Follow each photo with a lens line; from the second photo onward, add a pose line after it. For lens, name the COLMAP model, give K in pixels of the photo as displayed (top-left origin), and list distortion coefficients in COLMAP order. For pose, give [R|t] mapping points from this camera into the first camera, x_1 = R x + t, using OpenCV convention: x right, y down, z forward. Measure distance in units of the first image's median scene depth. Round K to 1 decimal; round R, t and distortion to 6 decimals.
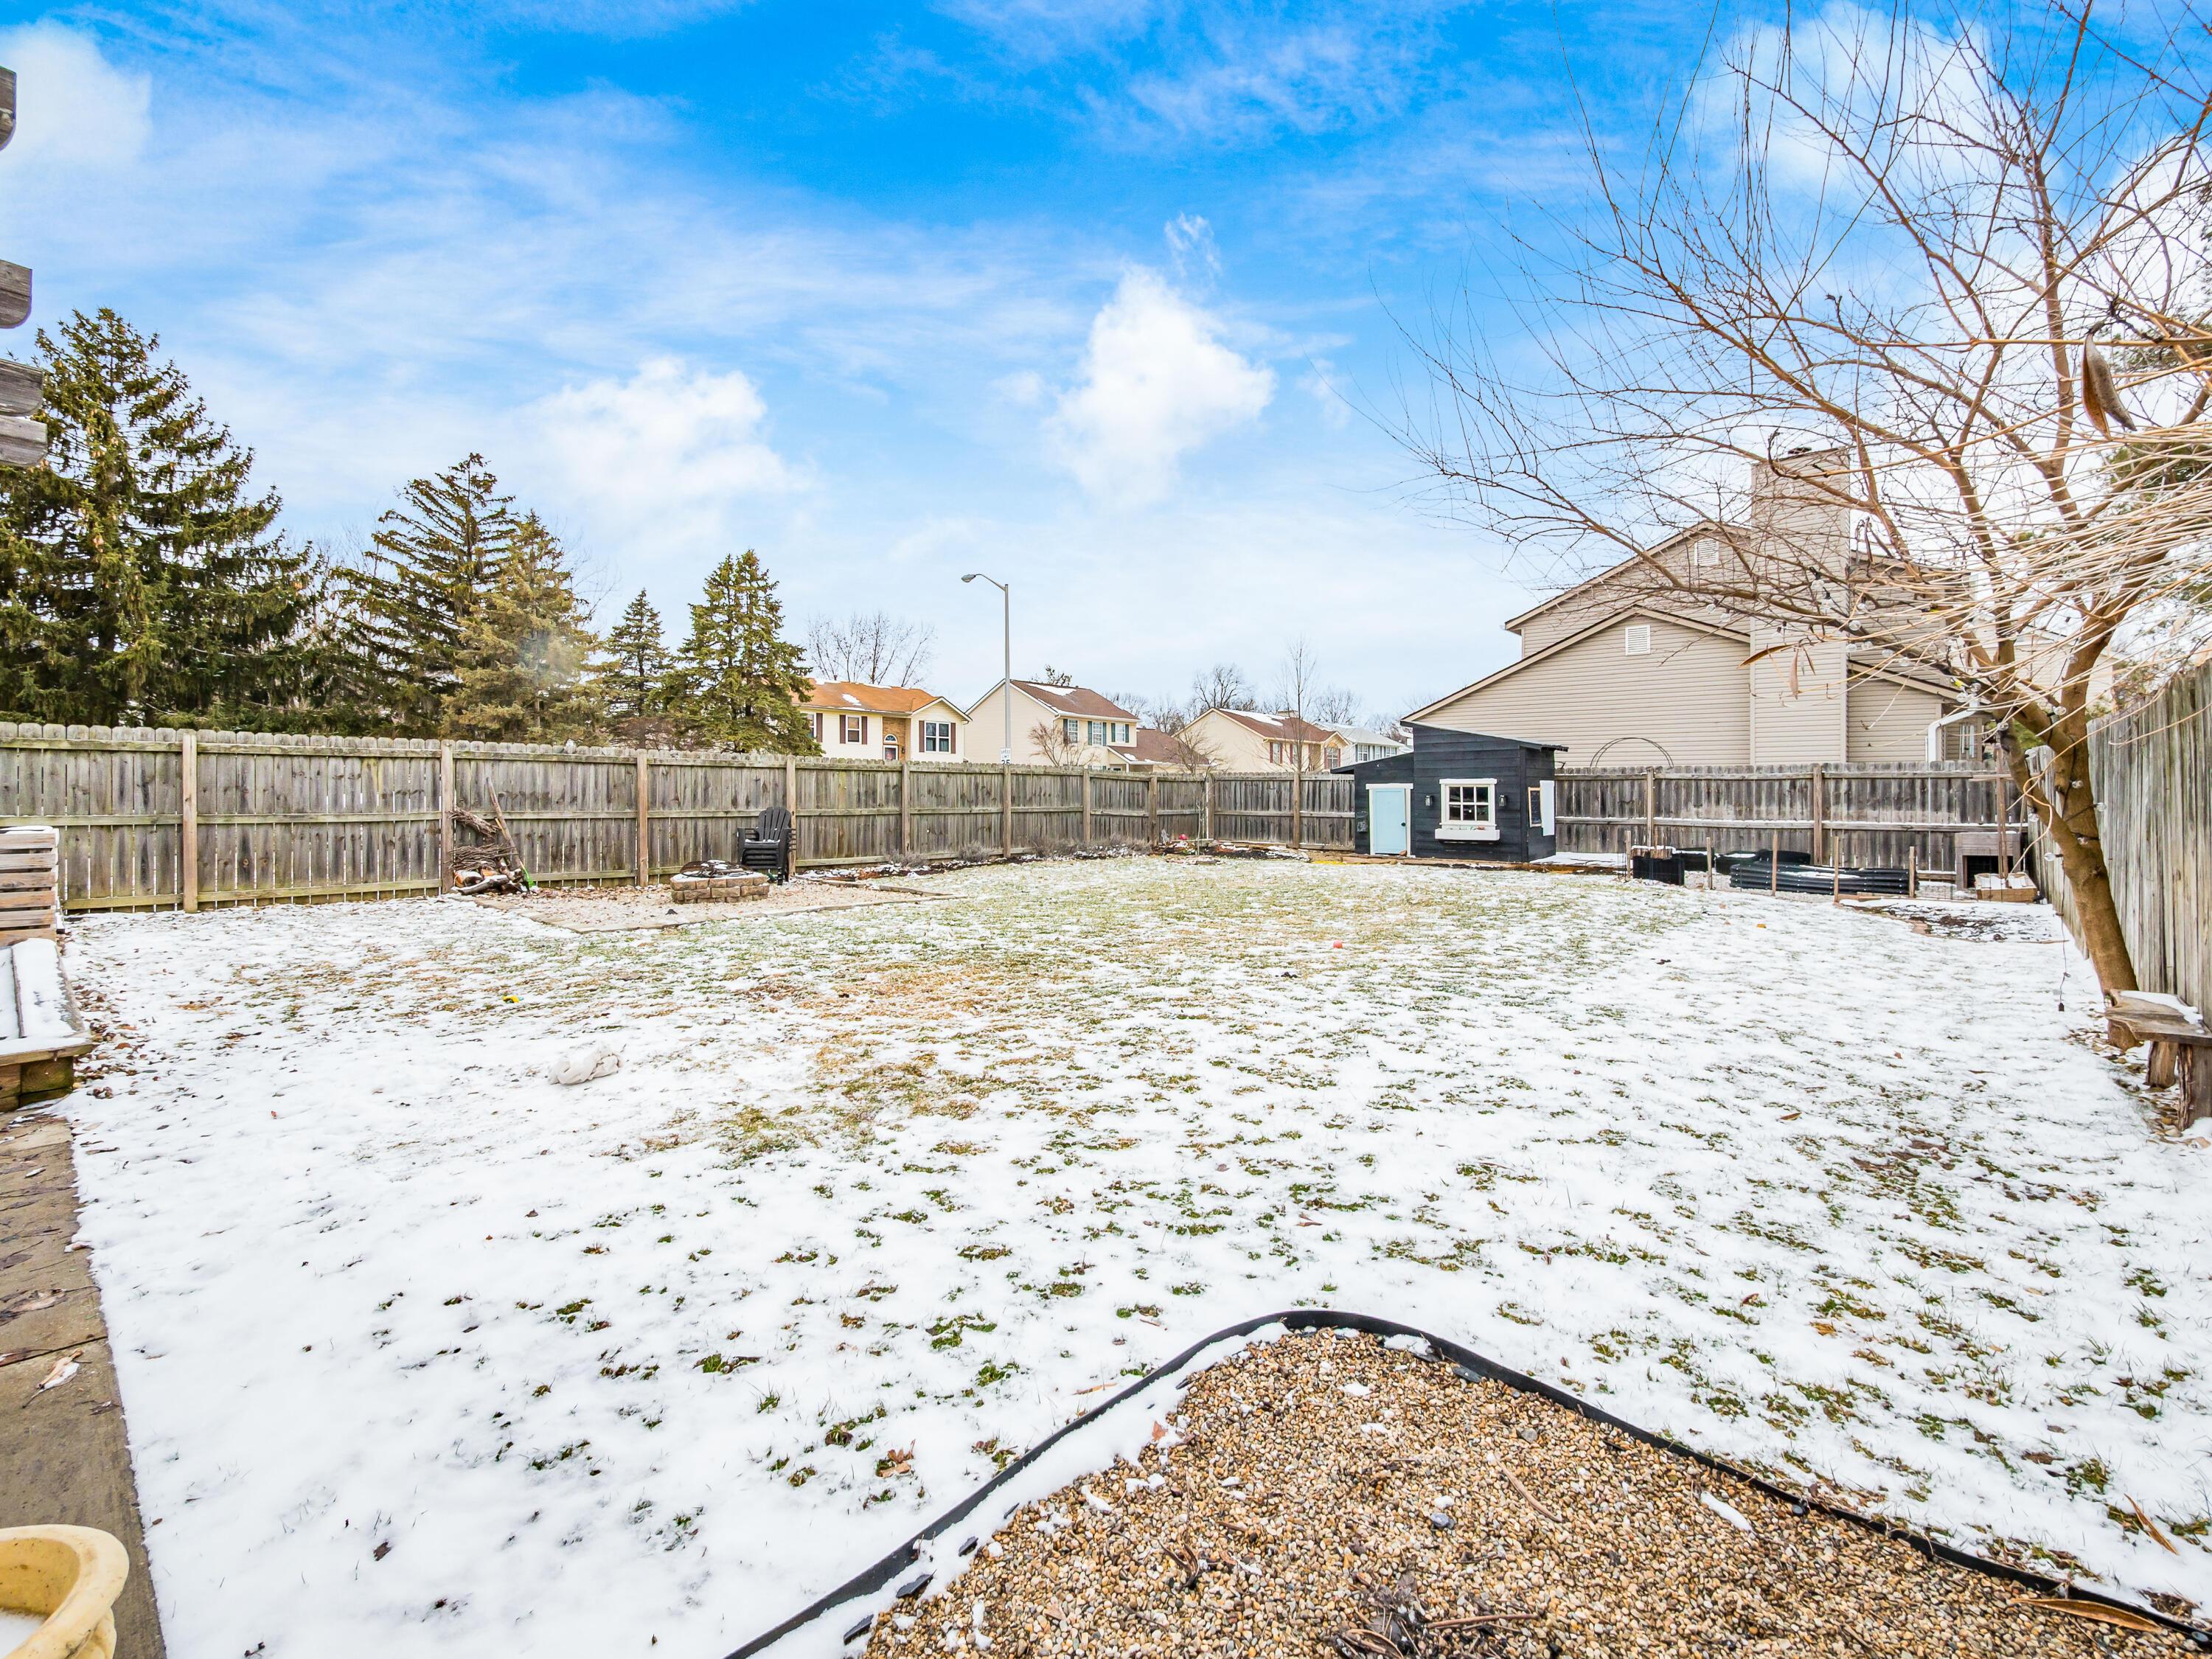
lens RADIAL K [[936.1, 0, 1106.0], [0, 936.1, 829.5], [0, 0, 1]] dist [-0.005654, 0.000421]
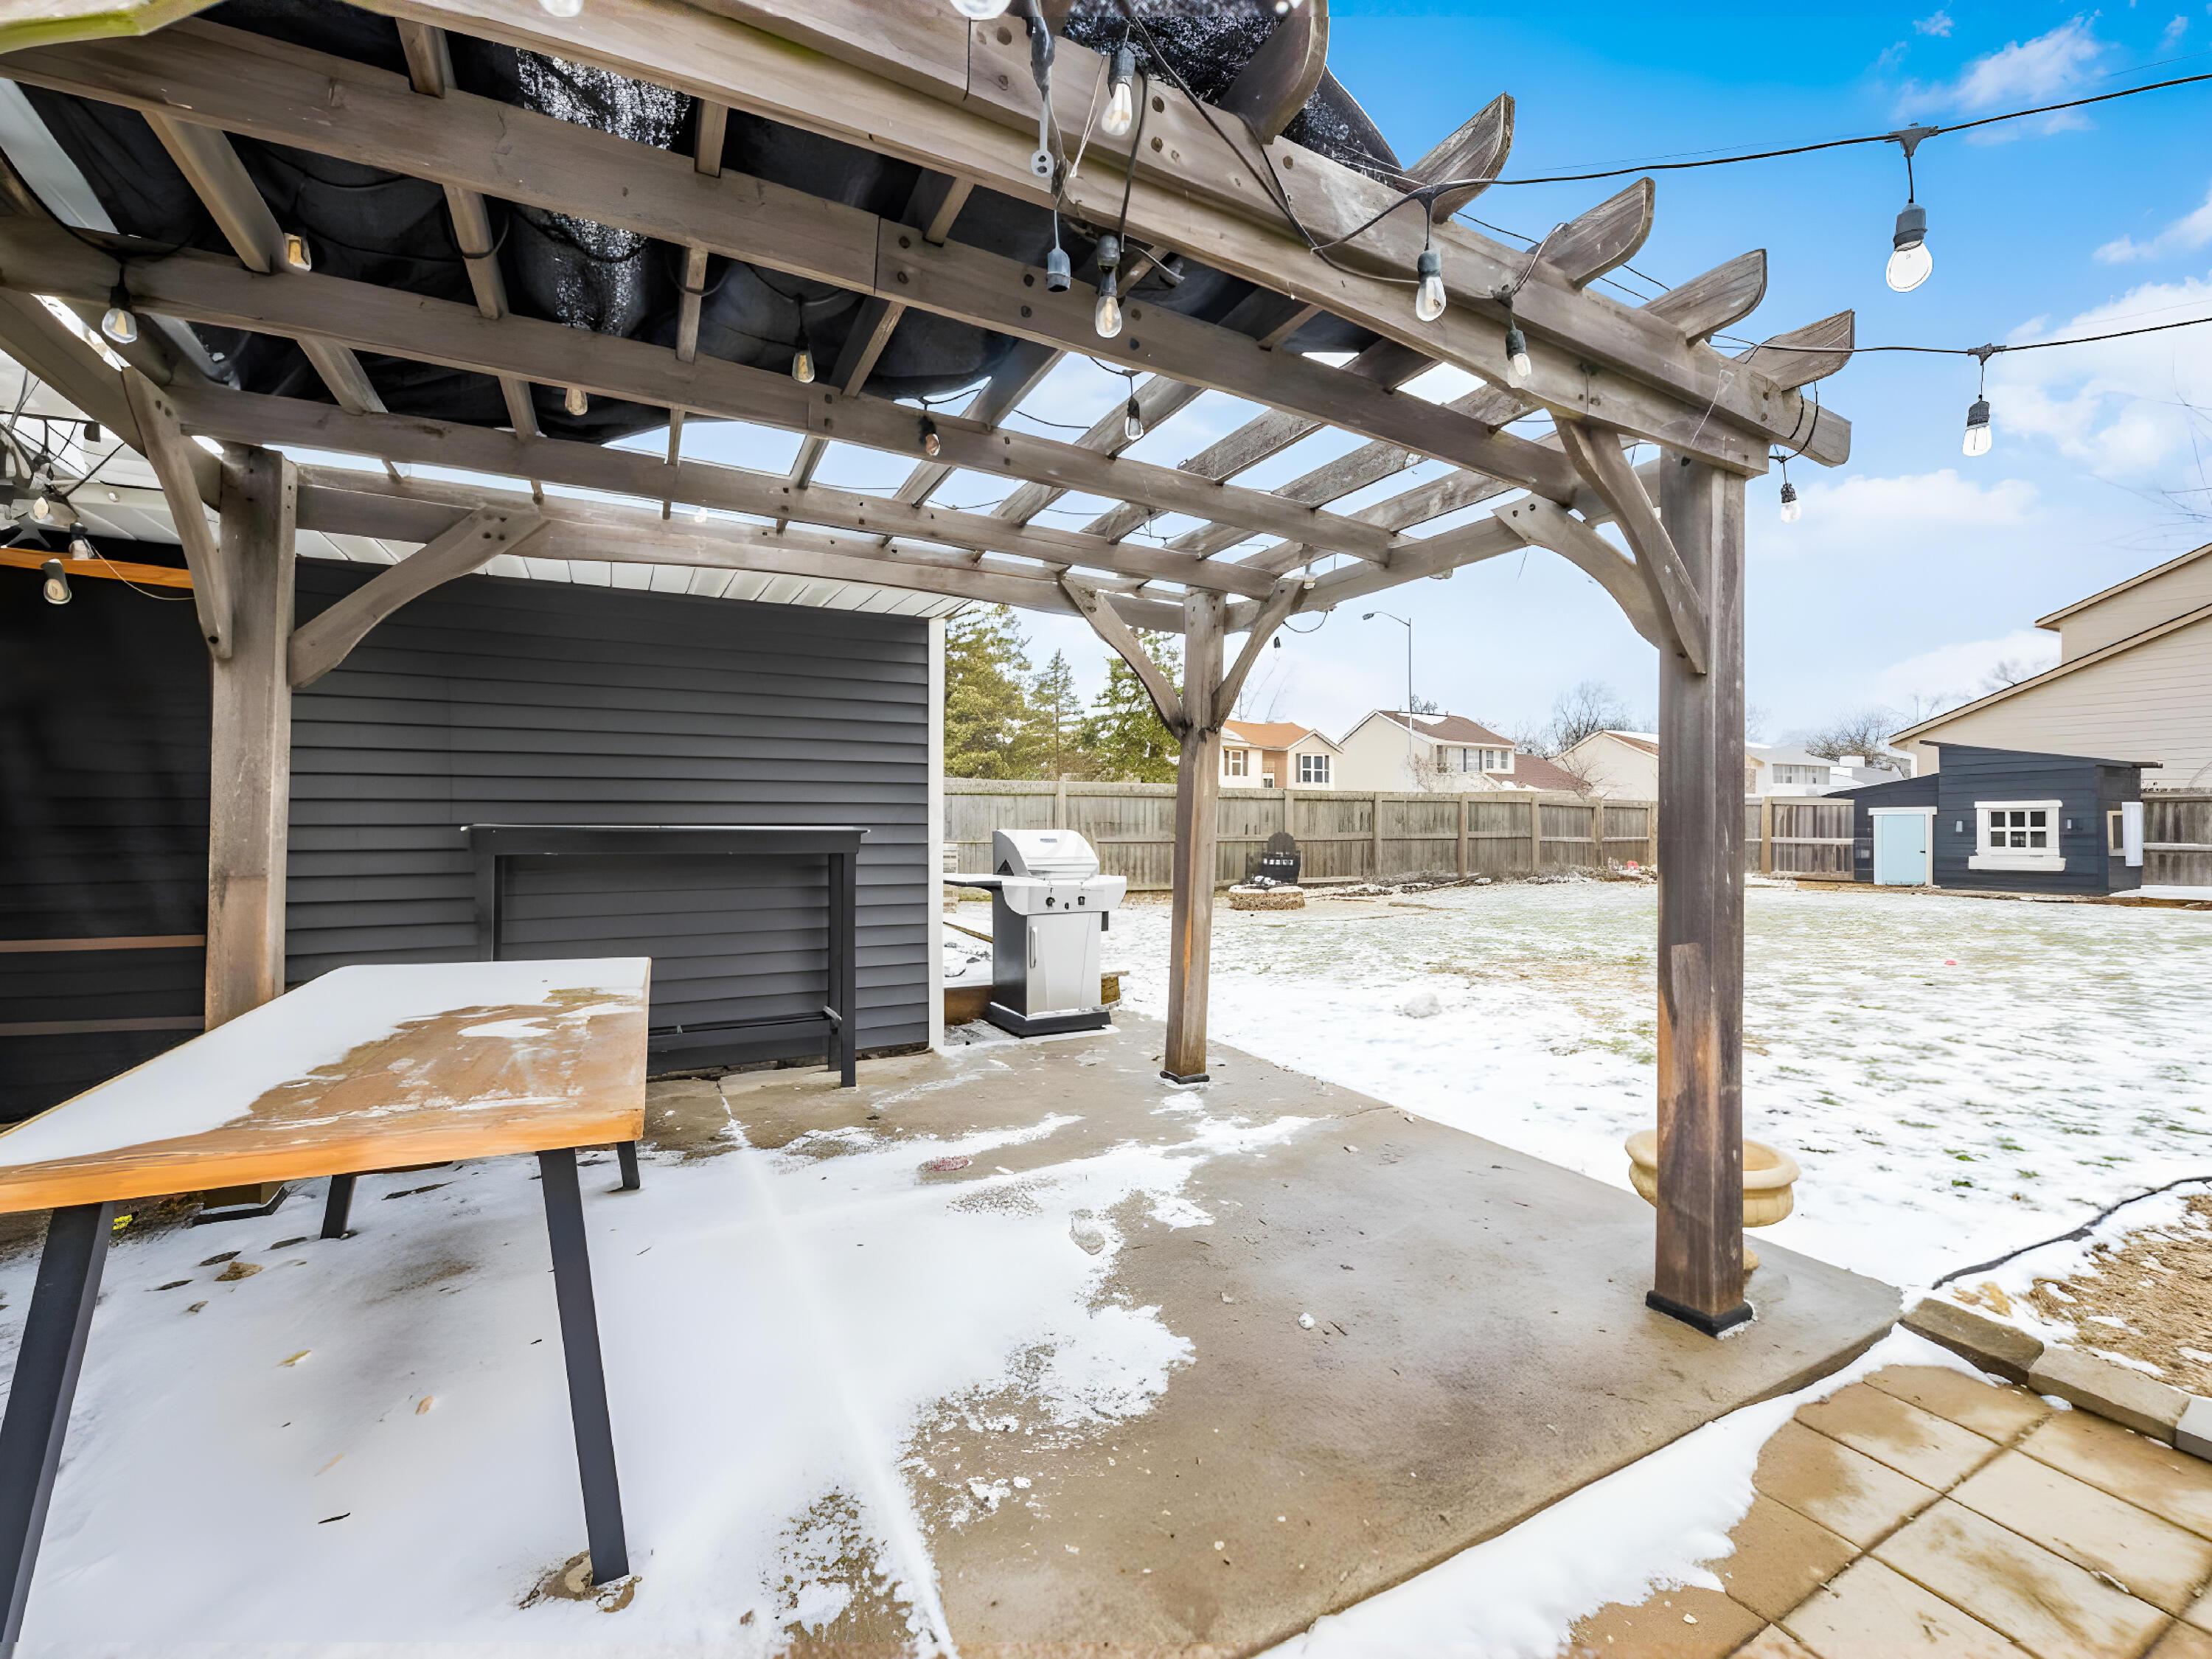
lens RADIAL K [[917.1, 0, 1113.6], [0, 917.1, 847.2], [0, 0, 1]] dist [-0.005570, 0.000819]
pose [[0.939875, 0.004408, -0.341489, -0.125185], [-0.008688, 0.999902, -0.011005, 0.006715], [0.341407, 0.013310, 0.939821, -0.118144]]
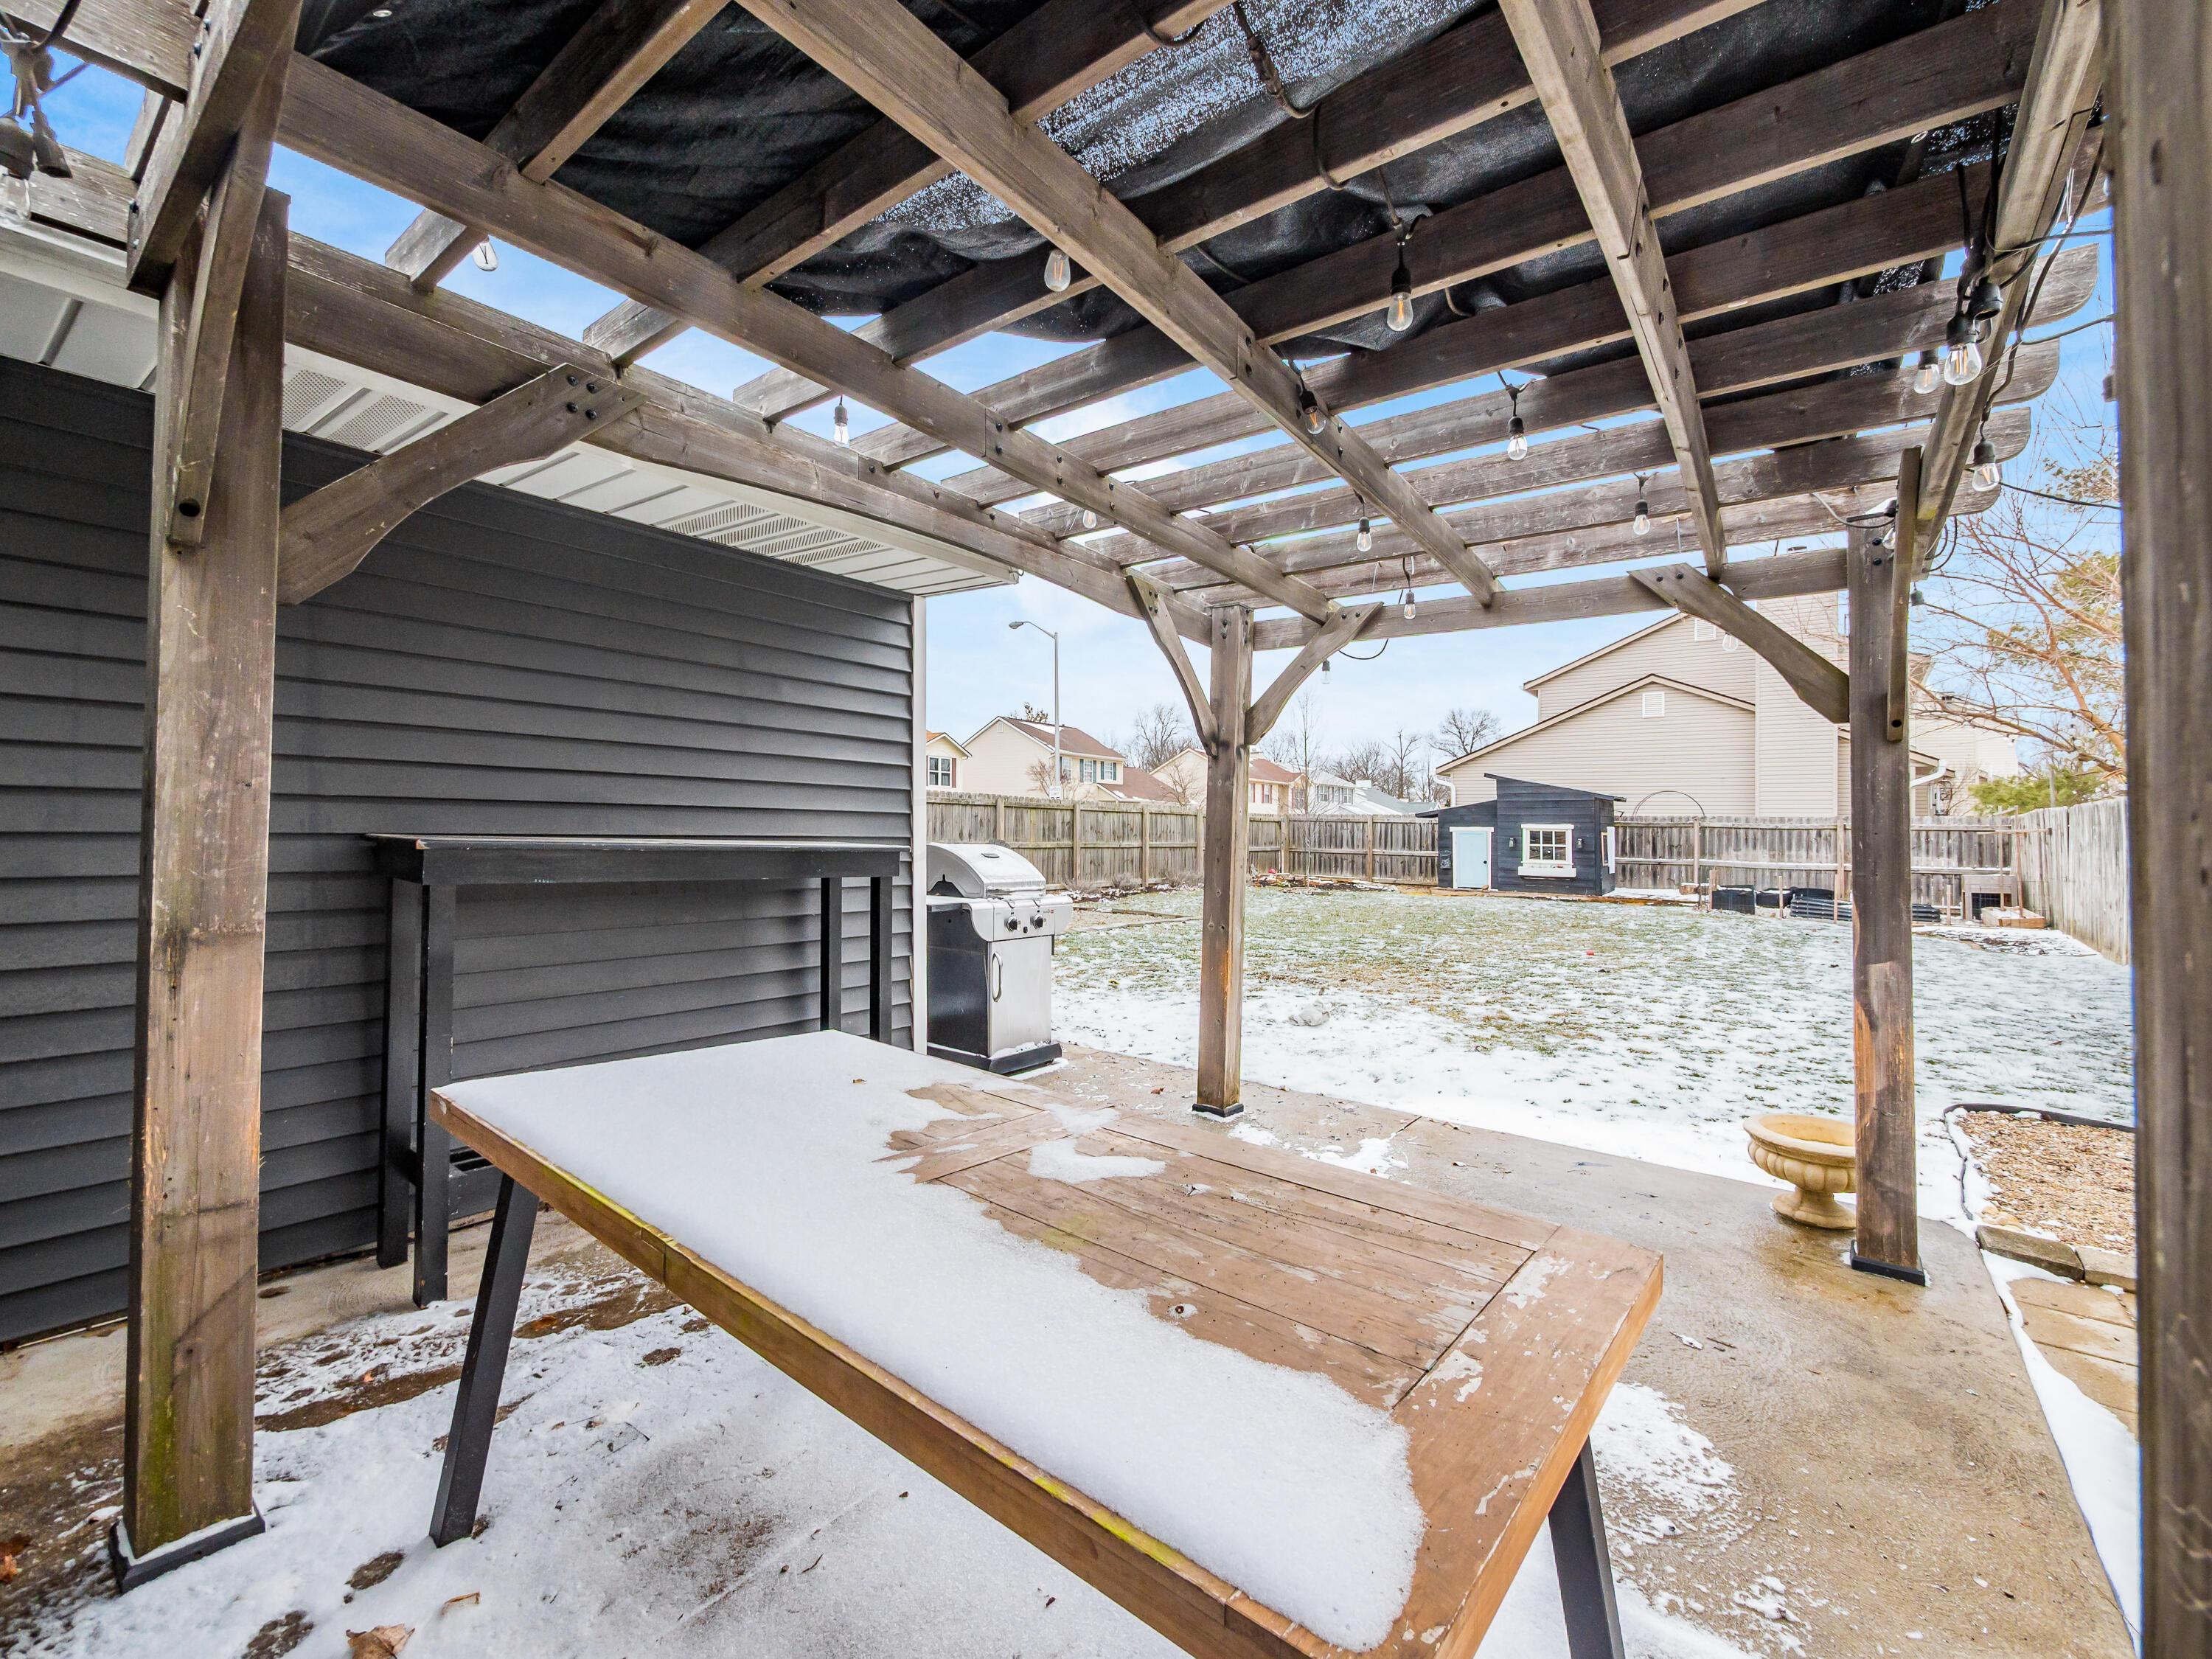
lens RADIAL K [[933.1, 0, 1106.1], [0, 933.1, 843.6], [0, 0, 1]] dist [0.000434, -0.000390]
pose [[0.996969, 0.014459, 0.076445, -0.242762], [-0.012792, 0.999671, -0.022254, 0.003106], [-0.076742, 0.021209, 0.996825, -0.117646]]
